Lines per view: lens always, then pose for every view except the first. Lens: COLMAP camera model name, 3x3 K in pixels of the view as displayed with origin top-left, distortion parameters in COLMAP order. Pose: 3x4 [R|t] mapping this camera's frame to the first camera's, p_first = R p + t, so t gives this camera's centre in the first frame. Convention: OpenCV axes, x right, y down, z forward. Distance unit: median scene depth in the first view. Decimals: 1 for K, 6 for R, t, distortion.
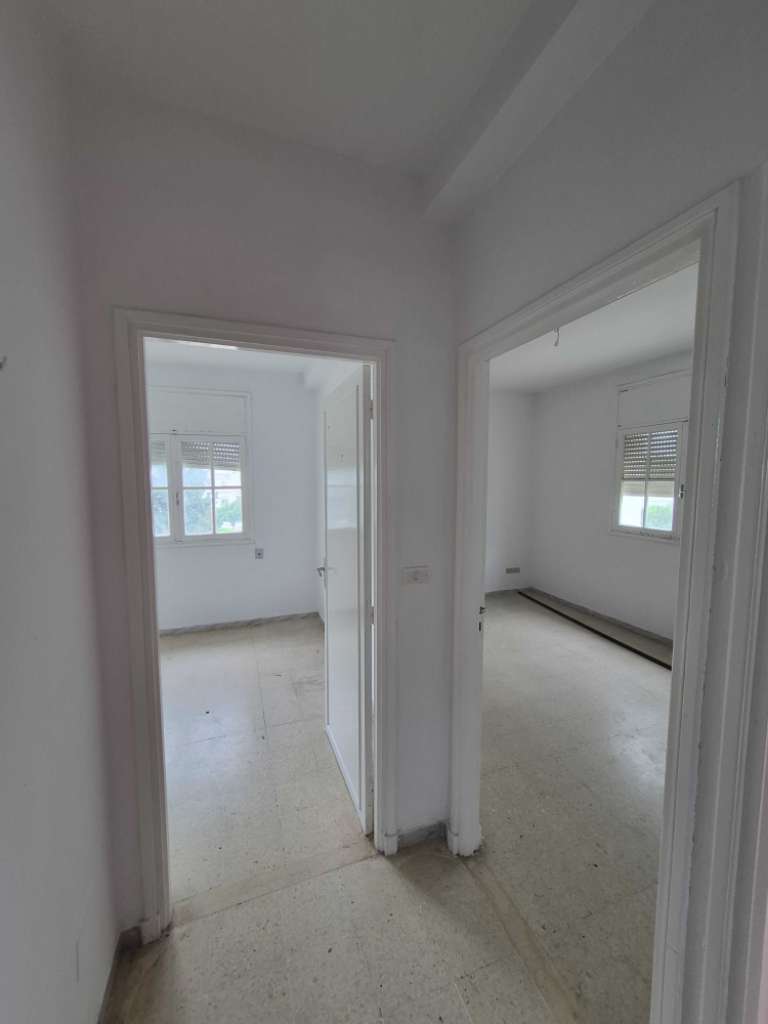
lens RADIAL K [[407.4, 0, 384.0], [0, 407.4, 512.0], [0, 0, 1]] dist [0.007150, 0.000009]
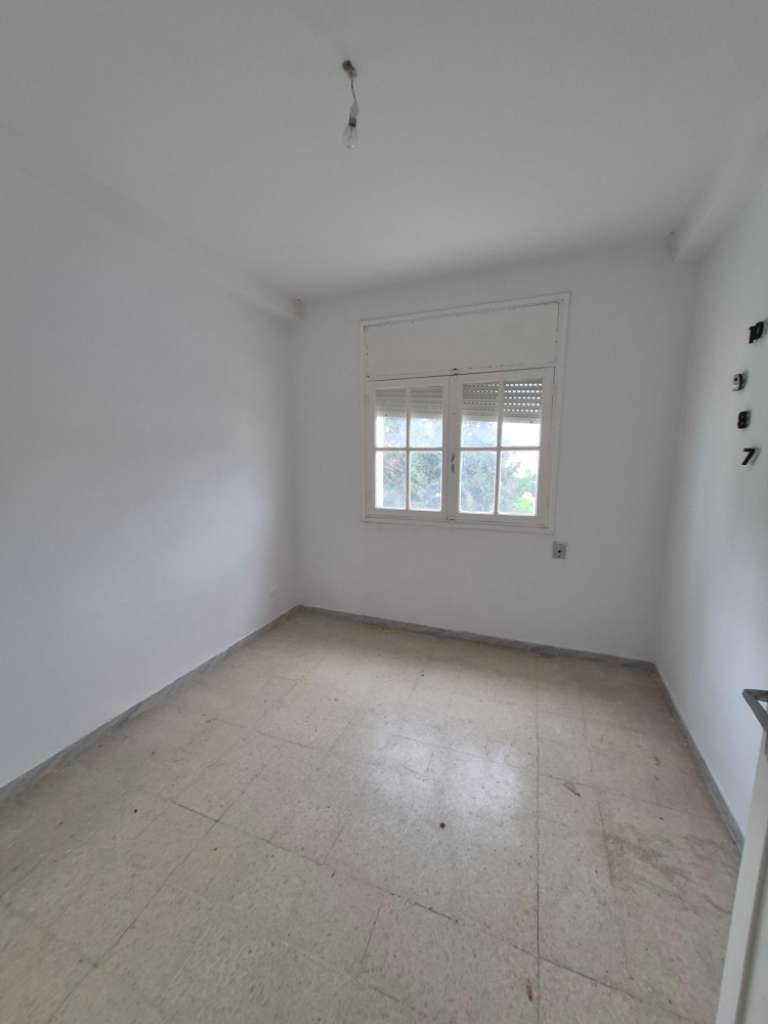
lens RADIAL K [[407.4, 0, 384.0], [0, 407.4, 512.0], [0, 0, 1]] dist [0.007150, 0.000009]
pose [[0.754587, 0.099948, -0.648544, -0.105977], [-0.052480, 0.994358, 0.092181, -0.006043], [0.654099, -0.035523, 0.755575, 0.344031]]
